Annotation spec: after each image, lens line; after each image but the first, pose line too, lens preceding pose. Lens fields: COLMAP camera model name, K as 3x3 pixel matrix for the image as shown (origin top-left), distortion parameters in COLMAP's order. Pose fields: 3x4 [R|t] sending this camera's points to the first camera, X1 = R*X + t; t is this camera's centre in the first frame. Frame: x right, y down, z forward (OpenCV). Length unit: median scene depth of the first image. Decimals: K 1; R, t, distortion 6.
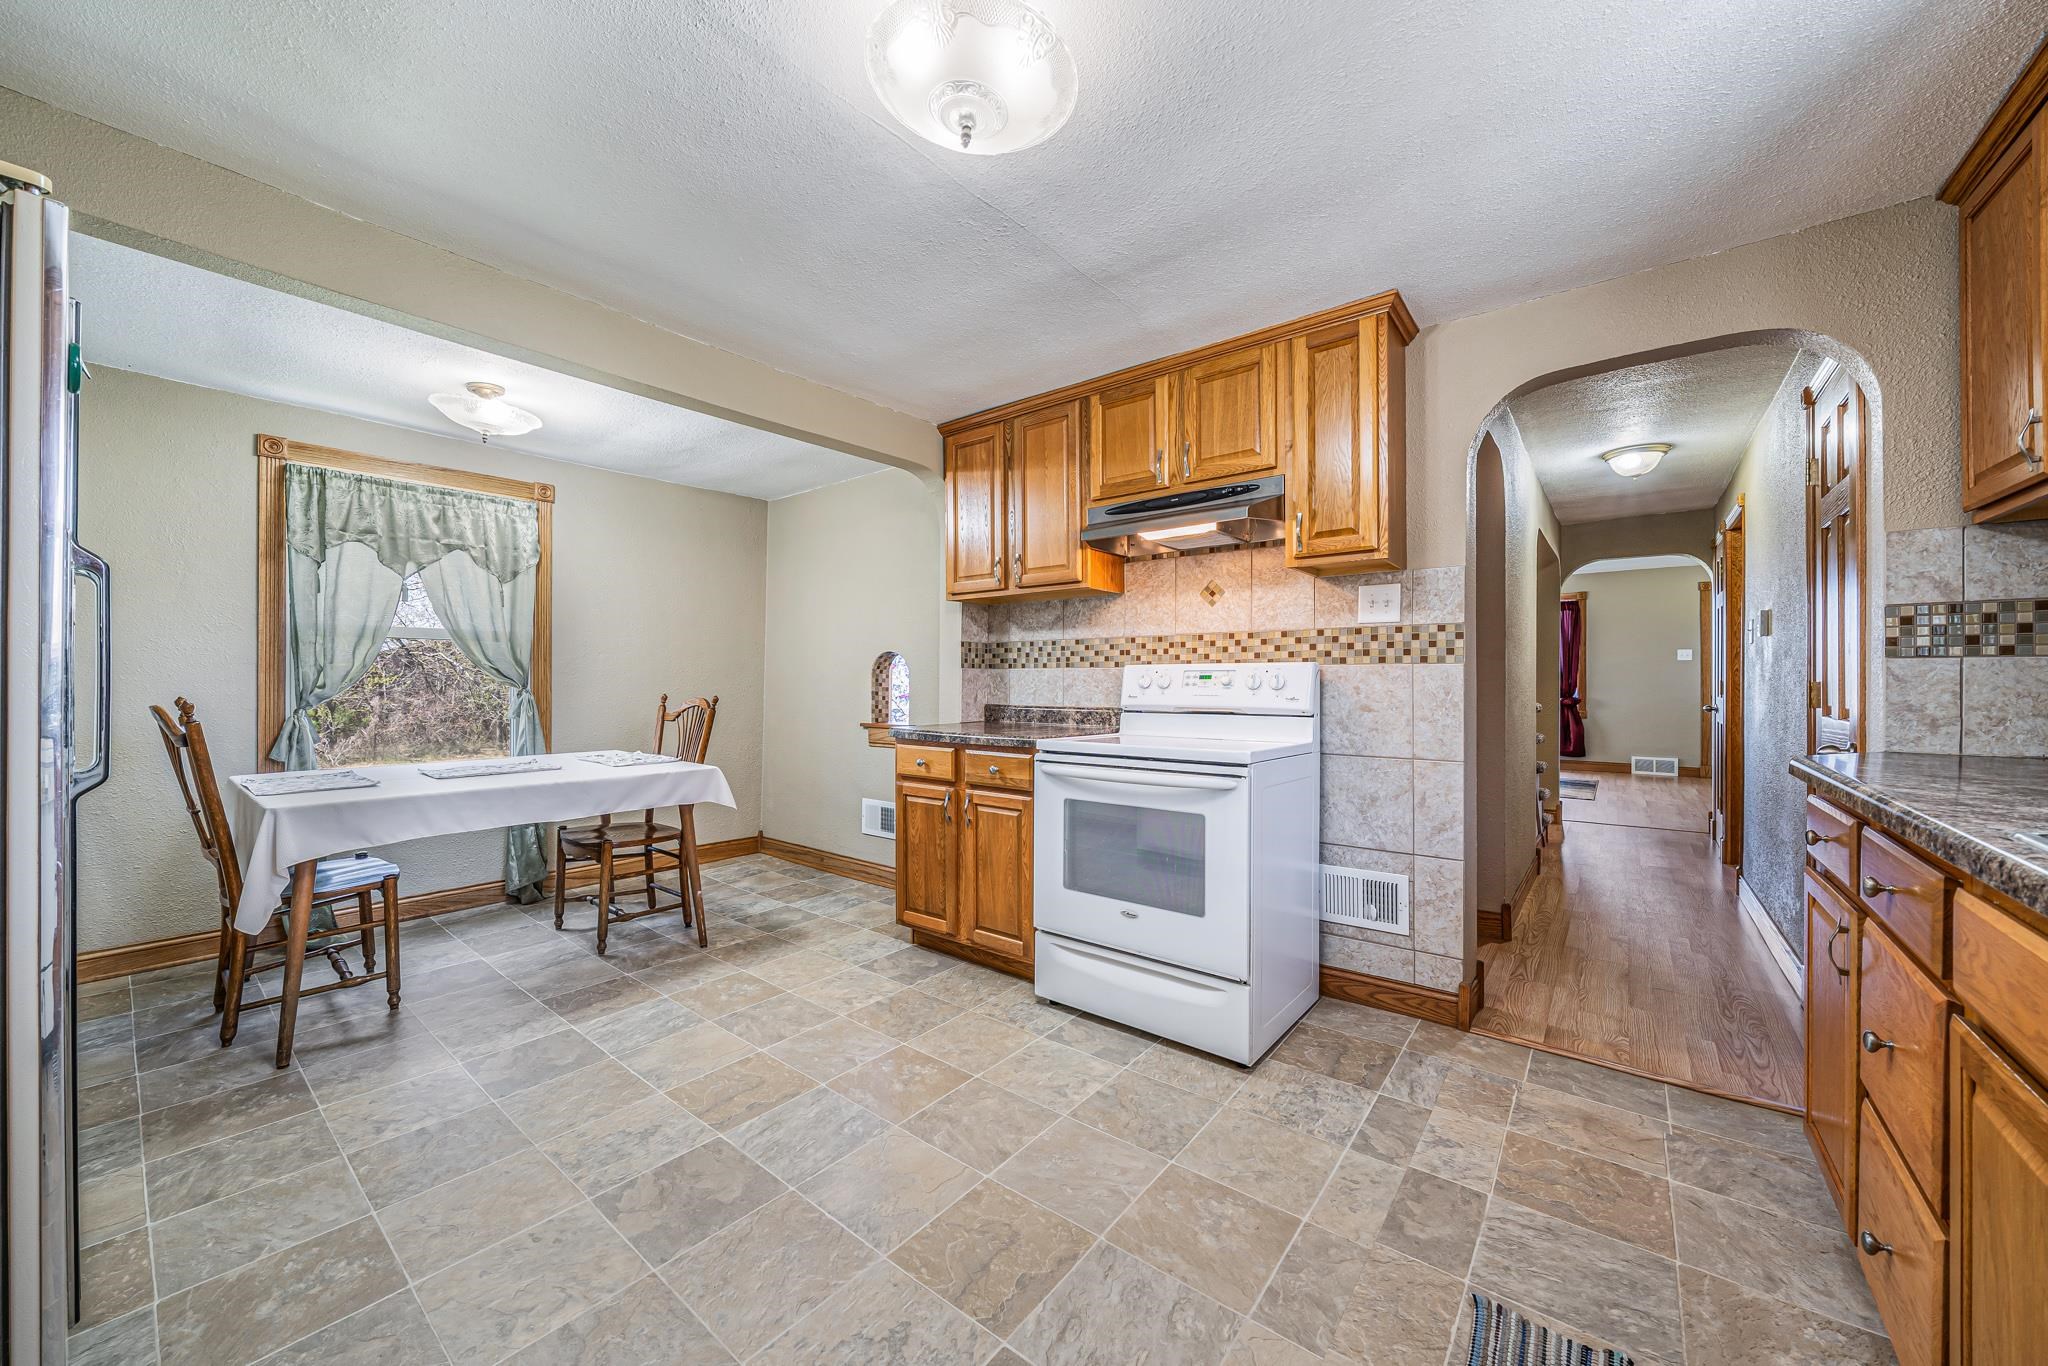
lens RADIAL K [[717.2, 0, 1004.2], [0, 717.2, 678.6], [0, 0, 1]] dist [-0.013064, 0.000701]
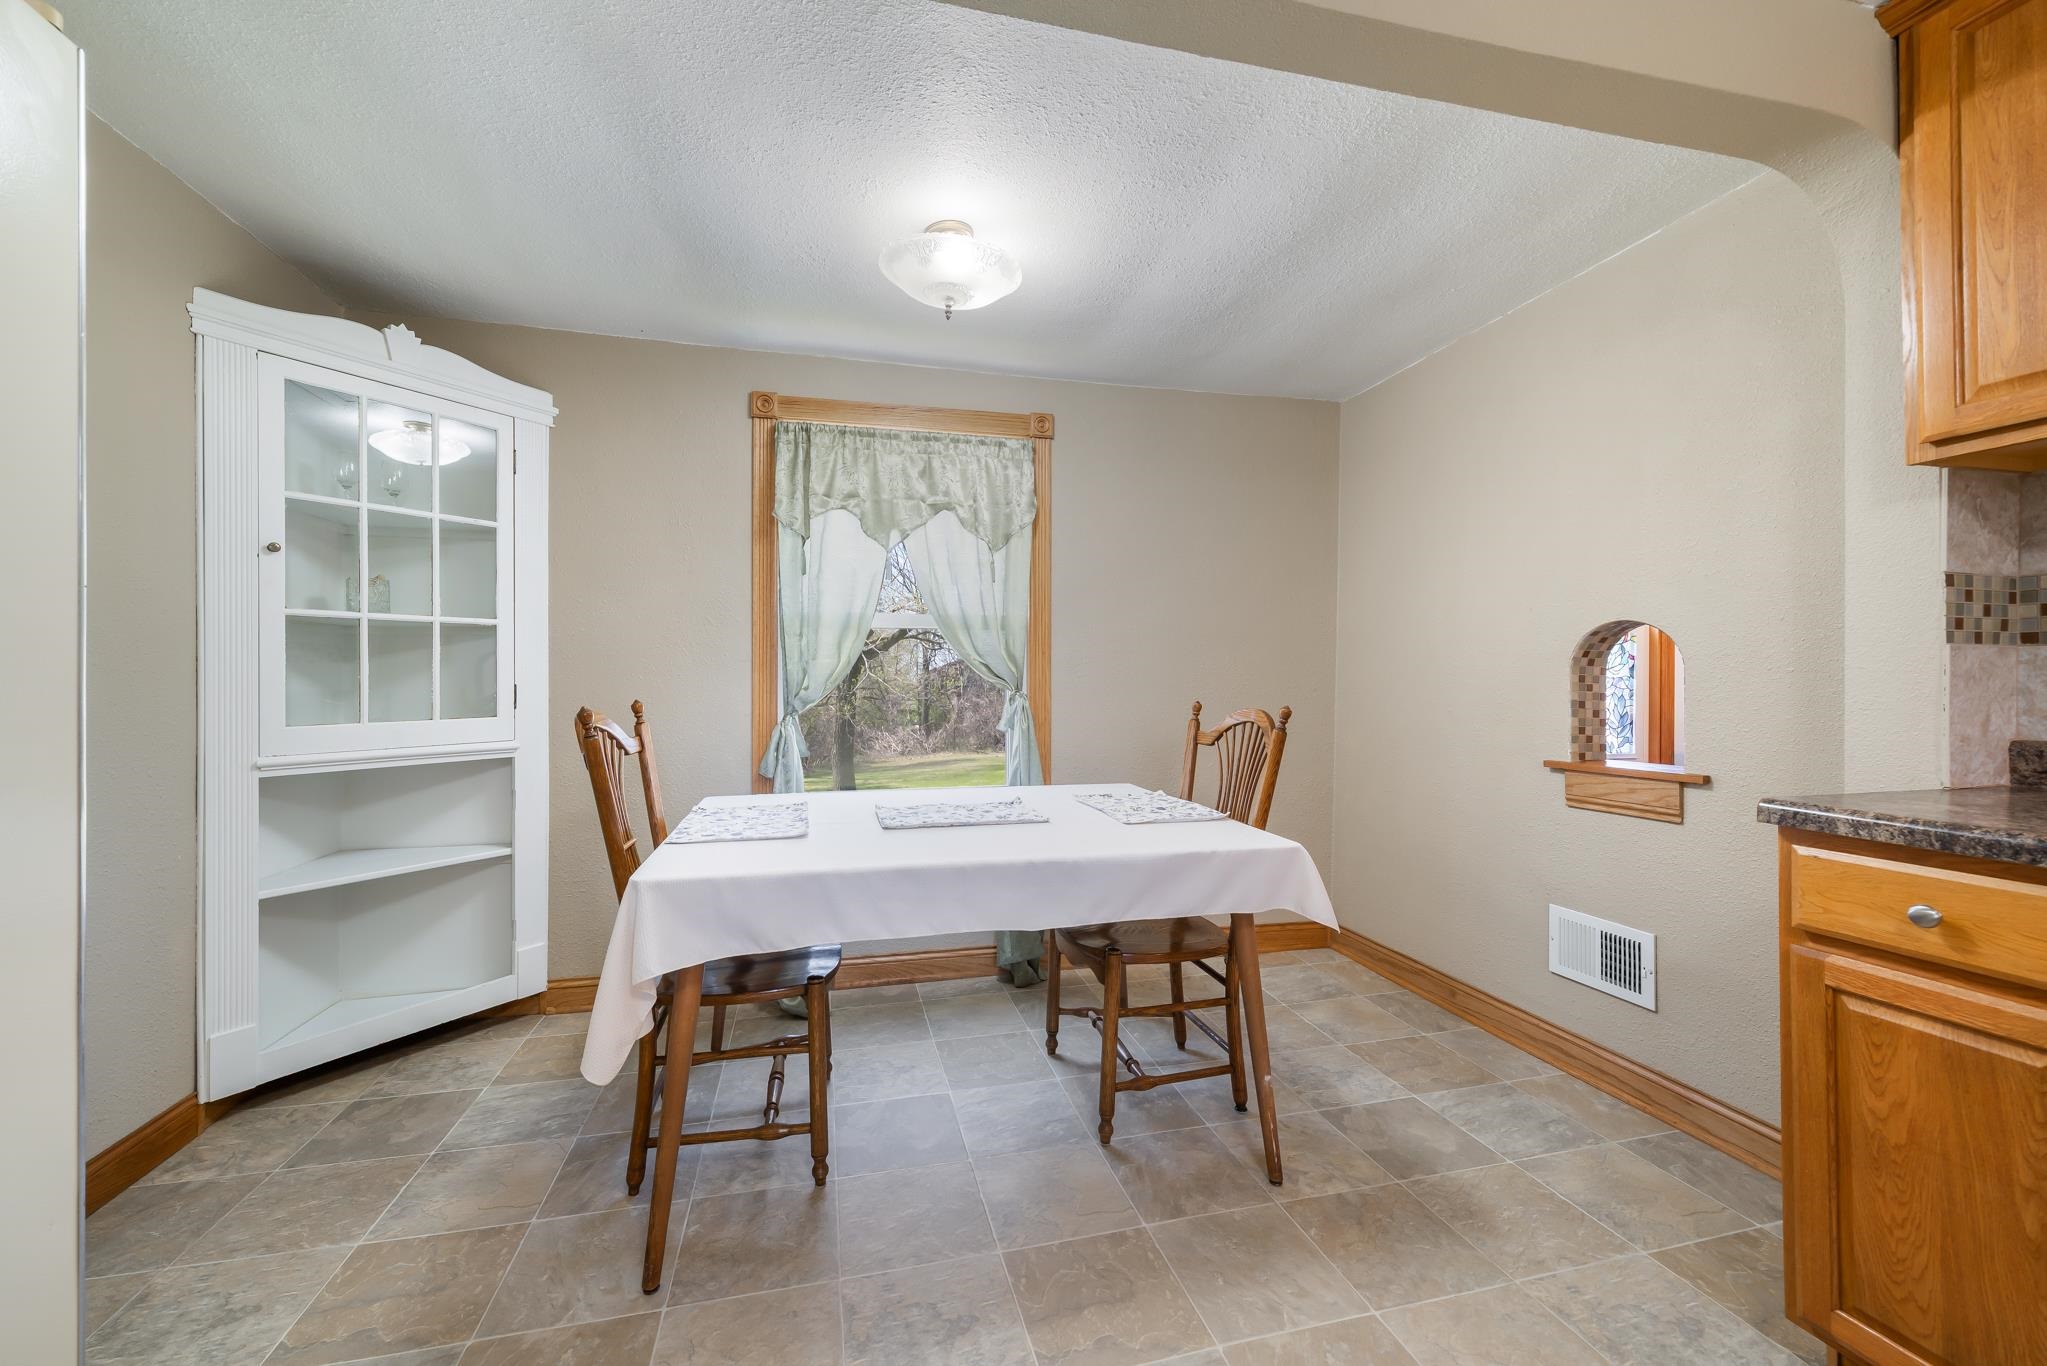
lens RADIAL K [[761.0, 0, 1016.1], [0, 761.0, 681.6], [0, 0, 1]] dist [-0.001375, -0.001299]
pose [[0.795357, -0.002443, -0.606136, -0.216044], [0.002316, 0.999997, -0.000992, 0.004813], [0.606137, -0.000615, 0.795360, 0.407480]]
